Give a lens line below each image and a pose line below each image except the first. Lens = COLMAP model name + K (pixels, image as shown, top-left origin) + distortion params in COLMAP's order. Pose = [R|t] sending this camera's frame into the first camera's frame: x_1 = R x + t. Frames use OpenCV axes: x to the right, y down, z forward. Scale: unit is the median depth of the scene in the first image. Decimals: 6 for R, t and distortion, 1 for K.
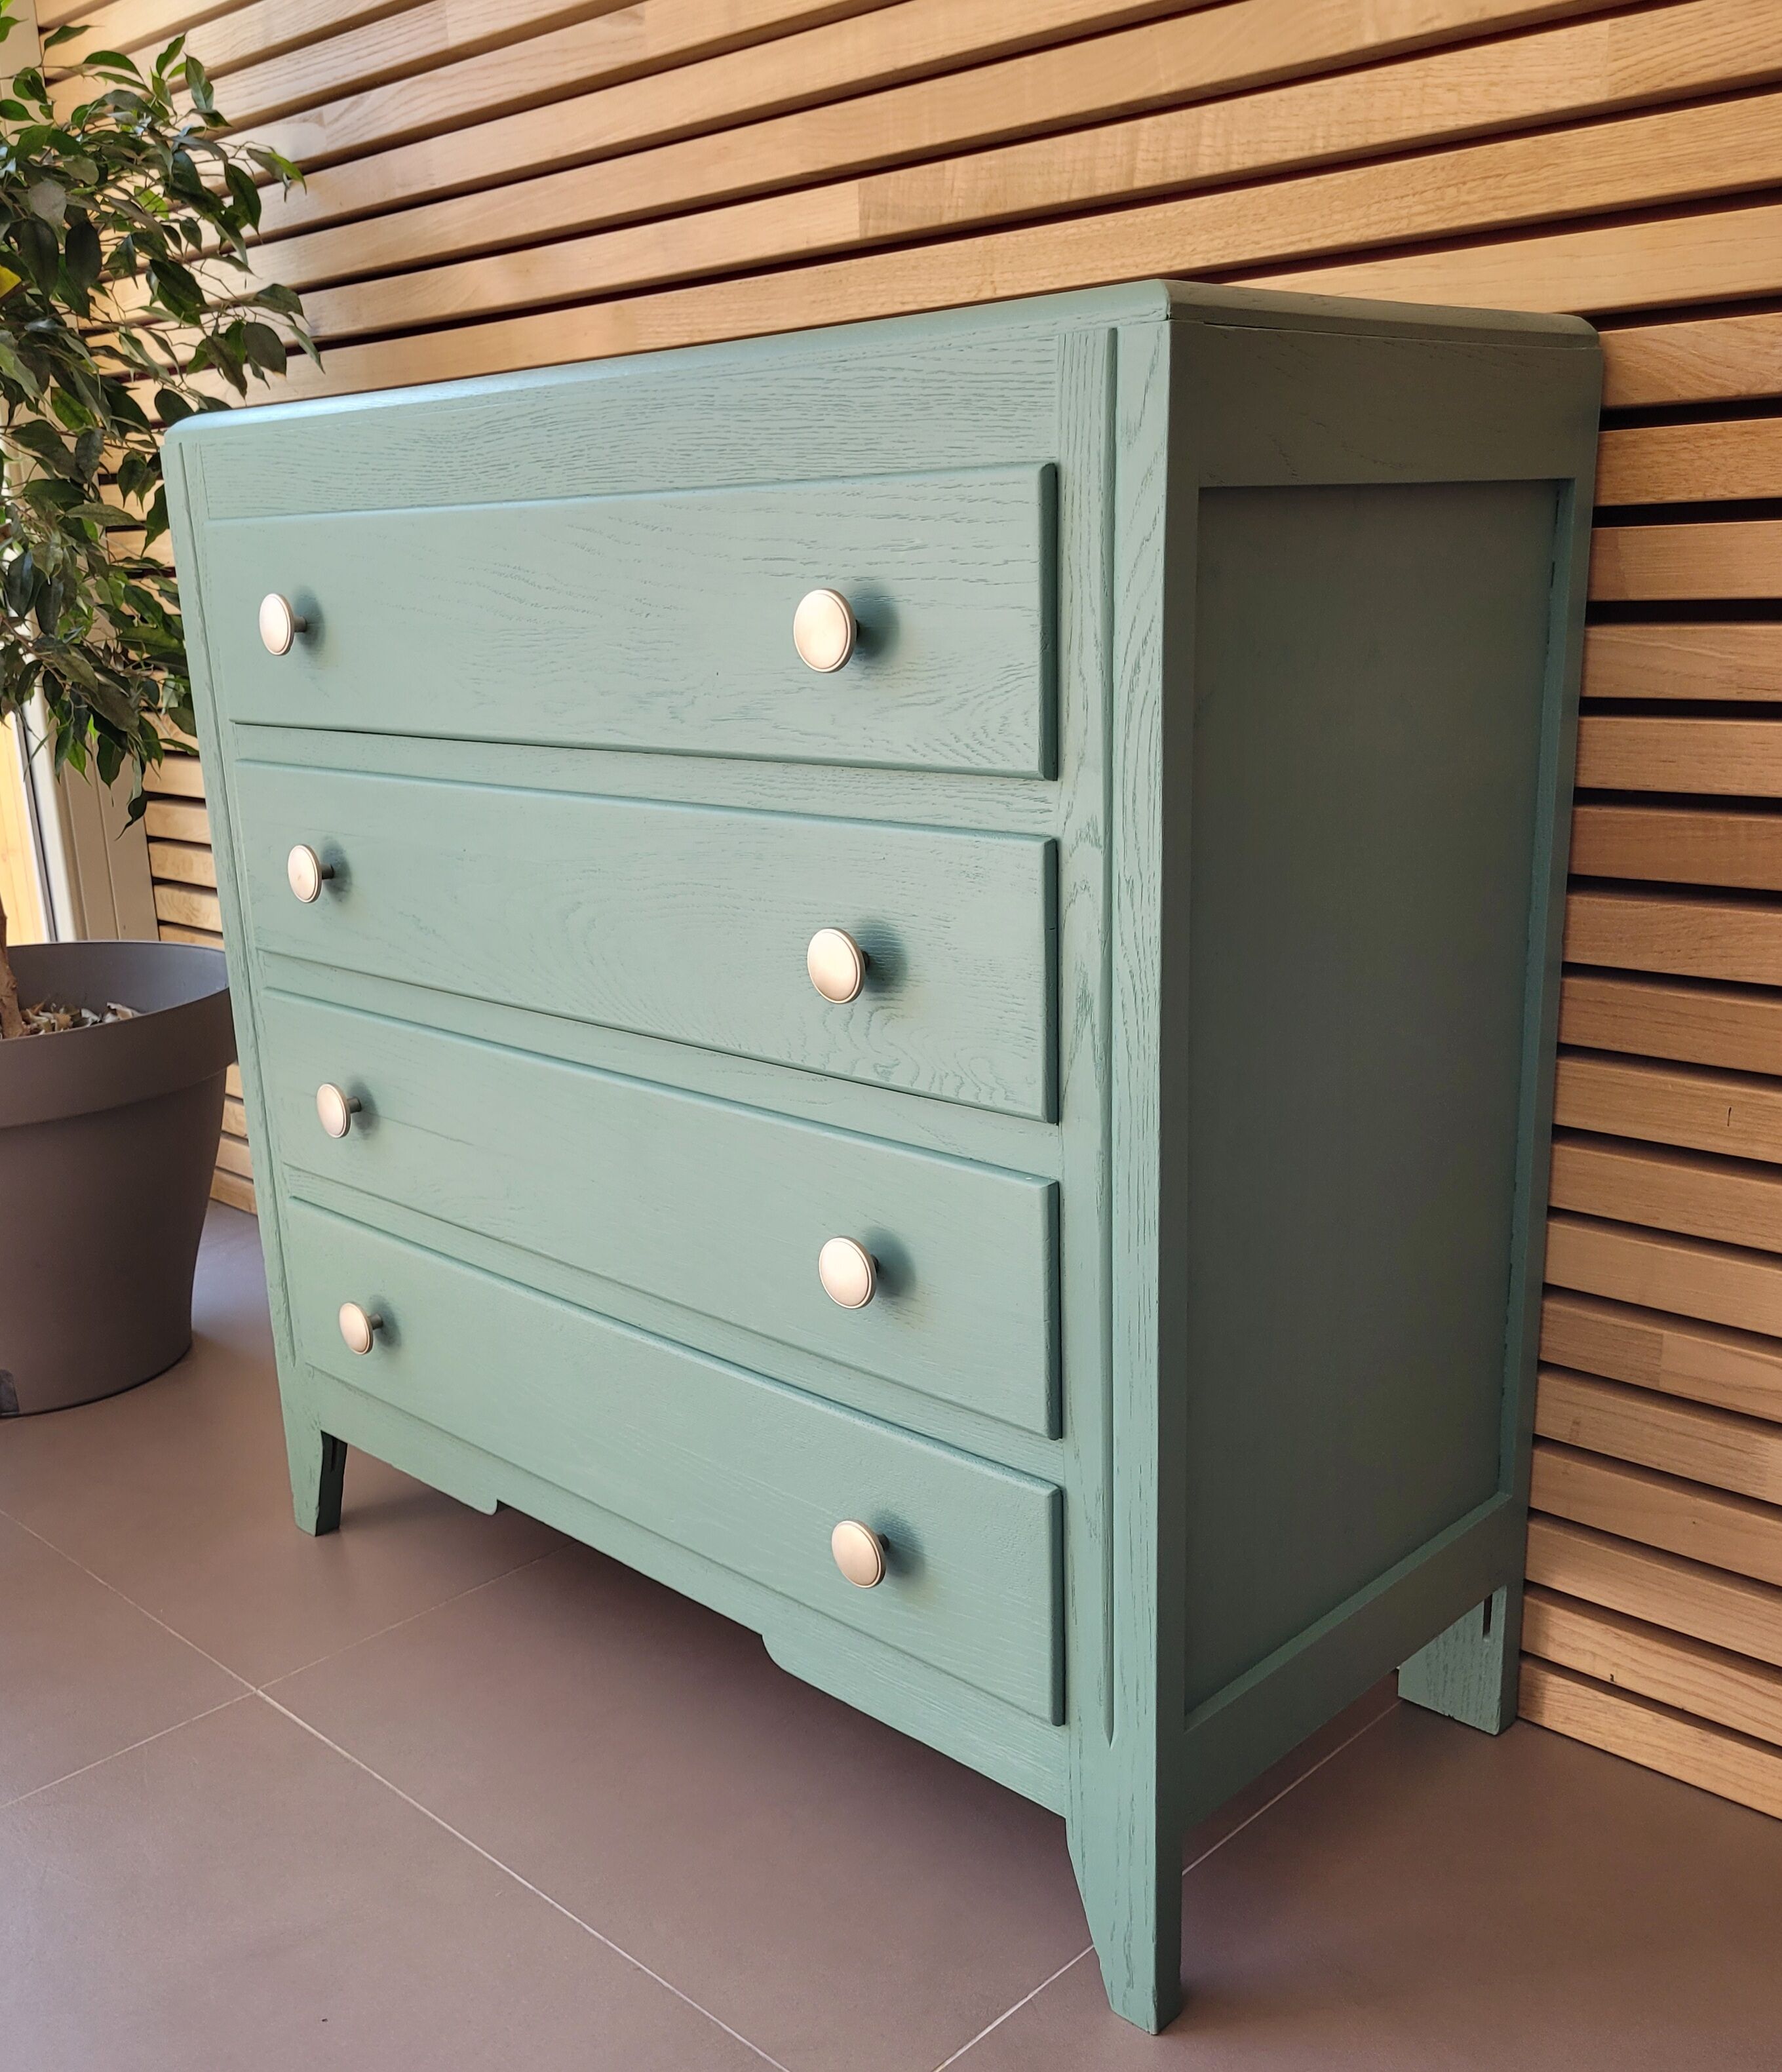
lens RADIAL K [[2028.8, 0, 891.0], [0, 2028.8, 1036.0], [0, 0, 1]] dist [0.079209, -0.091549]
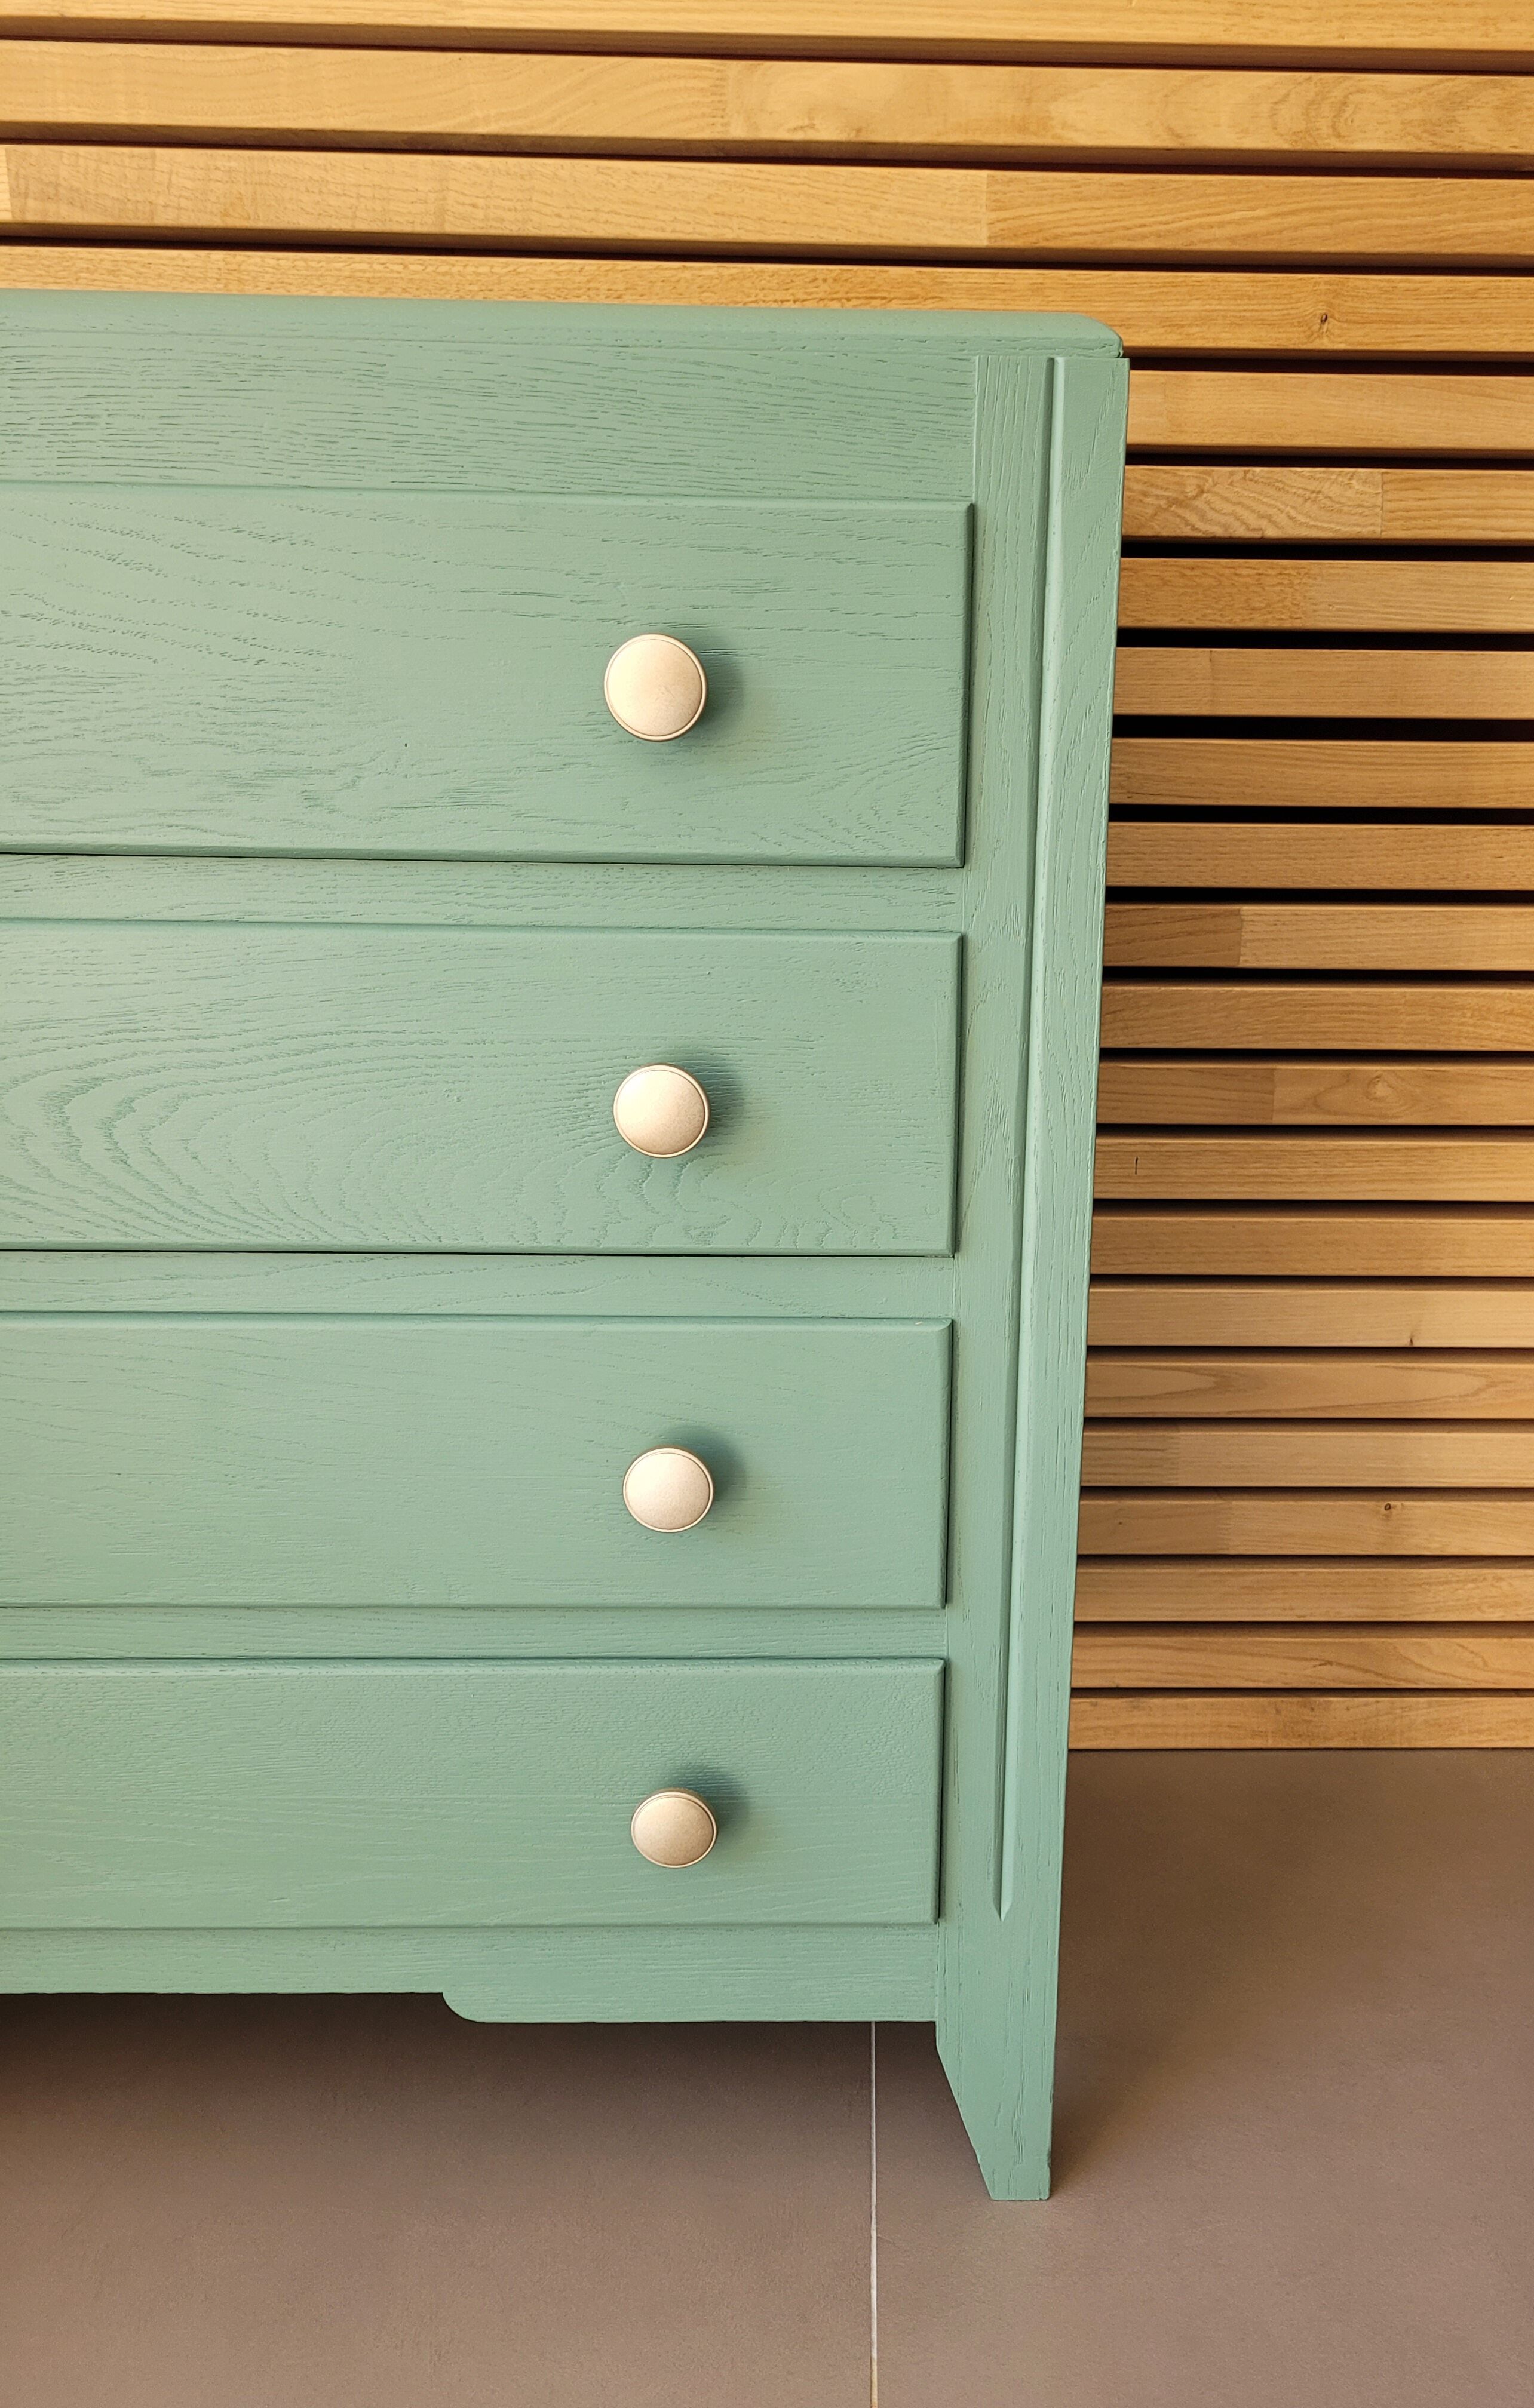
lens RADIAL K [[1807.2, 0, 772.7], [0, 1807.2, 1142.2], [0, 0, 1]] dist [0.073781, -0.089802]
pose [[0.697654, -0.119556, 0.706389, -0.482894], [0.129559, 0.990775, 0.039731, -0.043518], [-0.704623, 0.063801, 0.706707, 0.448940]]
